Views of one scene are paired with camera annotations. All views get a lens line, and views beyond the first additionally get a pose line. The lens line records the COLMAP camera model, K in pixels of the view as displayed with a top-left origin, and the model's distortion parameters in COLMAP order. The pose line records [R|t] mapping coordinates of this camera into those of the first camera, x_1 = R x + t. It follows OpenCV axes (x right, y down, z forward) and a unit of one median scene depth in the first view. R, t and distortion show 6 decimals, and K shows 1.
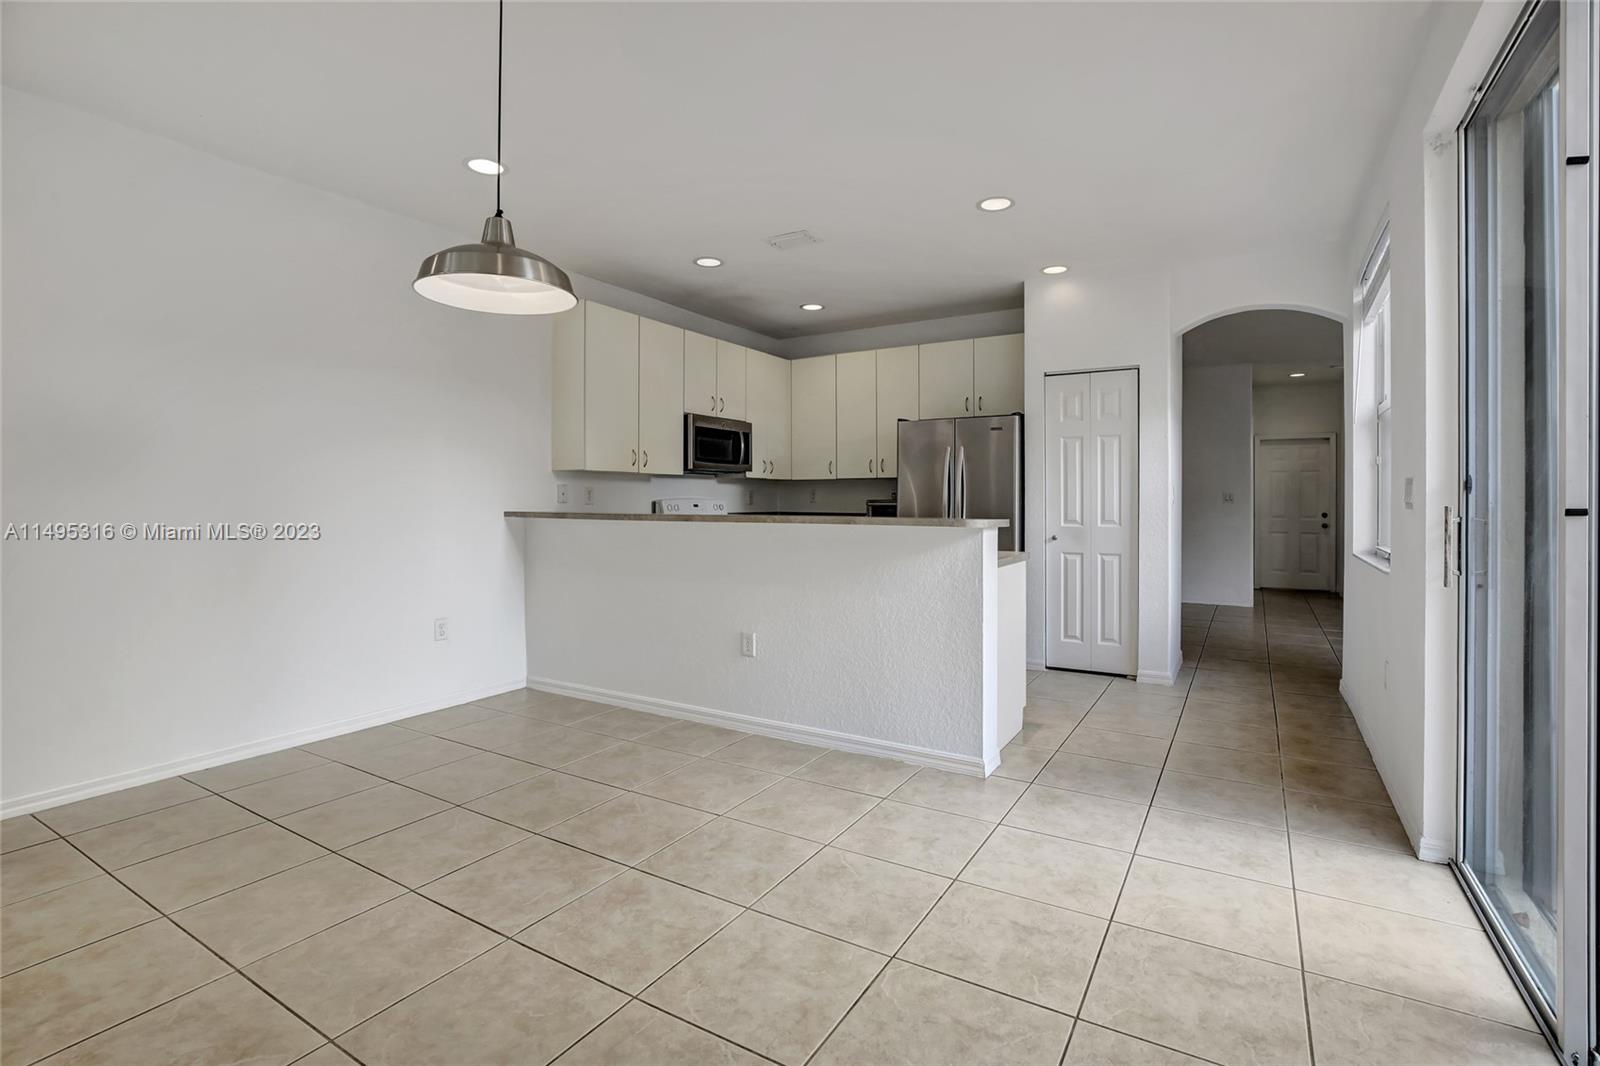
lens RADIAL K [[755.7, 0, 815.4], [0, 755.7, 503.5], [0, 0, 1]] dist [-0.026180, 0.000154]
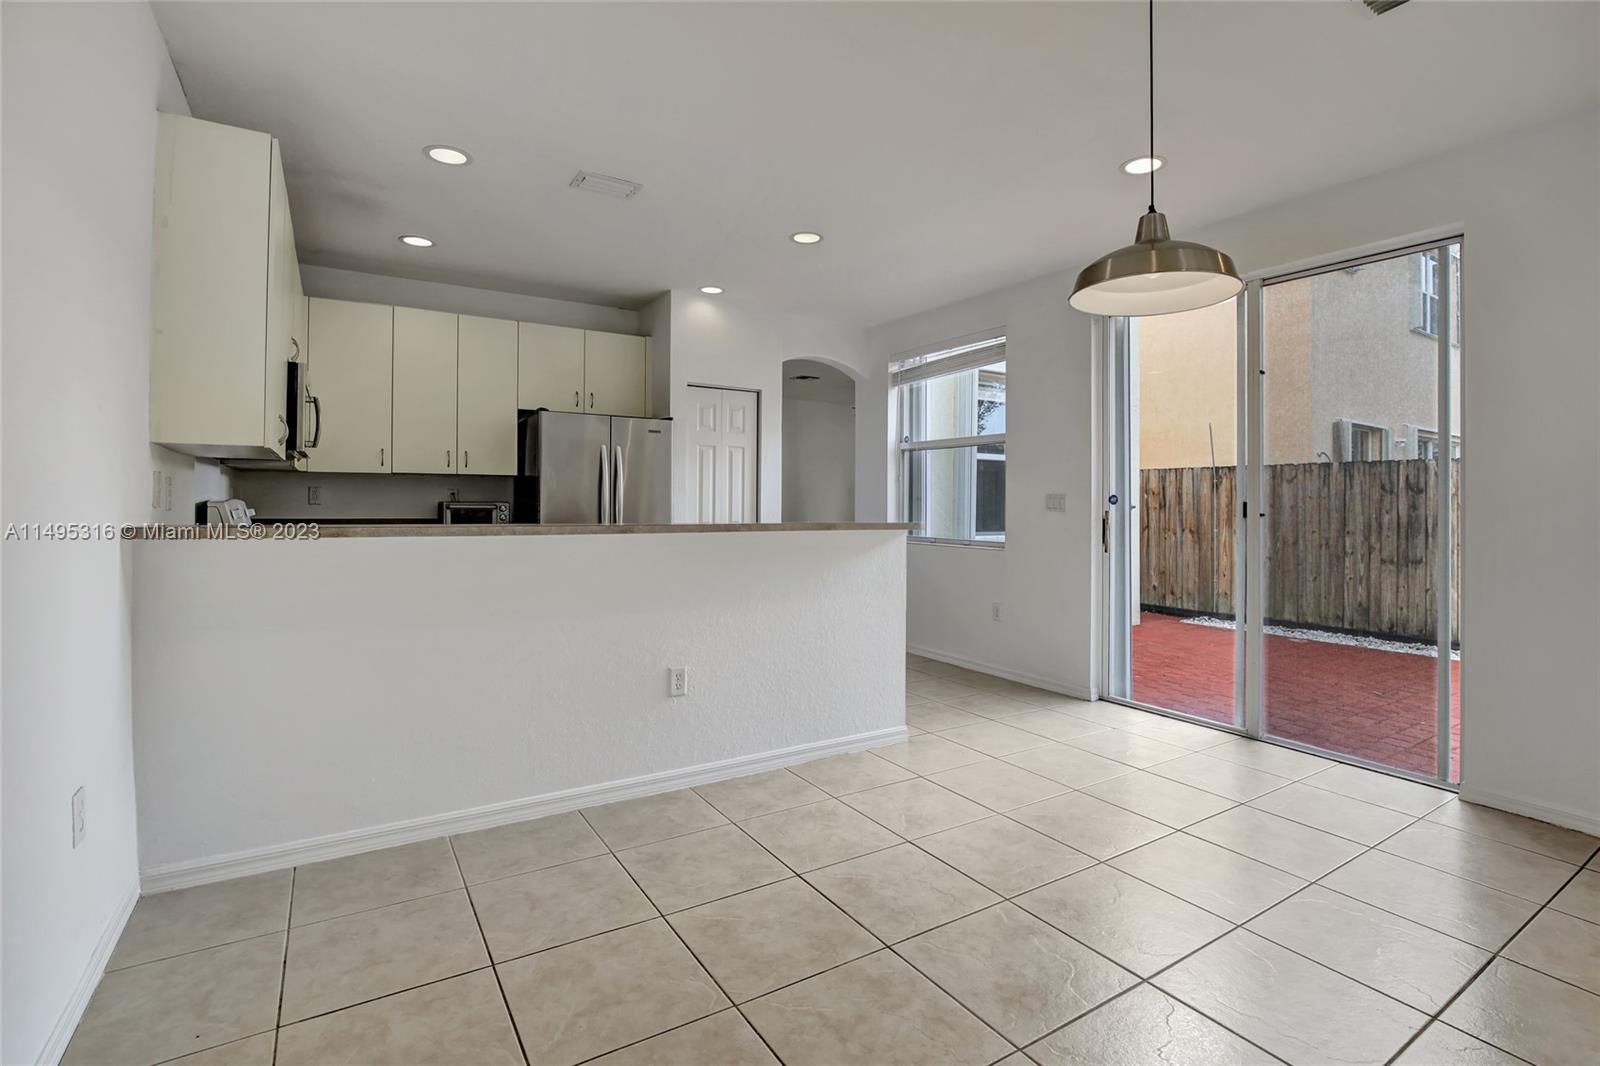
lens RADIAL K [[755.7, 0, 815.4], [0, 755.7, 503.5], [0, 0, 1]] dist [-0.026180, 0.000154]
pose [[0.443172, 0.002854, 0.896432, -0.838900], [-0.002131, 0.999995, -0.002130, -0.005318], [-0.896434, -0.000966, 0.443176, 0.562131]]
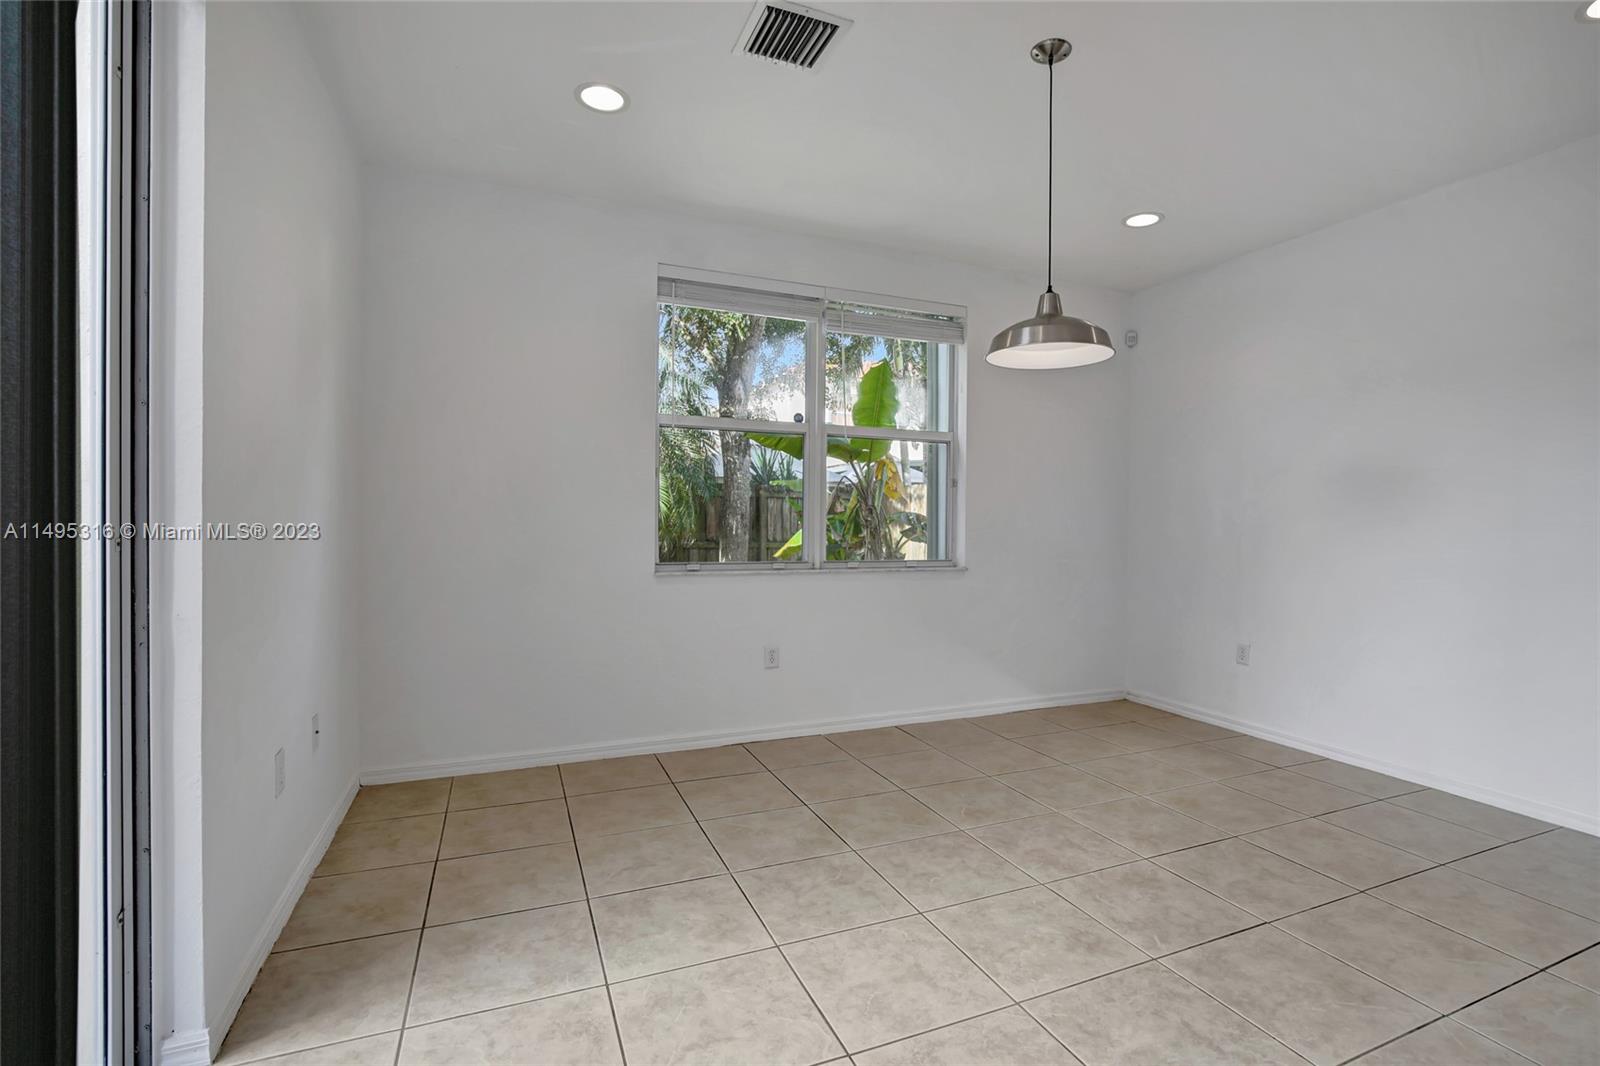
lens RADIAL K [[732.7, 0, 815.2], [0, 732.7, 521.8], [0, 0, 1]] dist [-0.022985, 0.000189]
pose [[-0.596334, -0.005561, -0.802717, 0.450403], [-0.011608, 0.999931, 0.001696, -0.003621], [0.802652, 0.010330, -0.596358, 0.825343]]
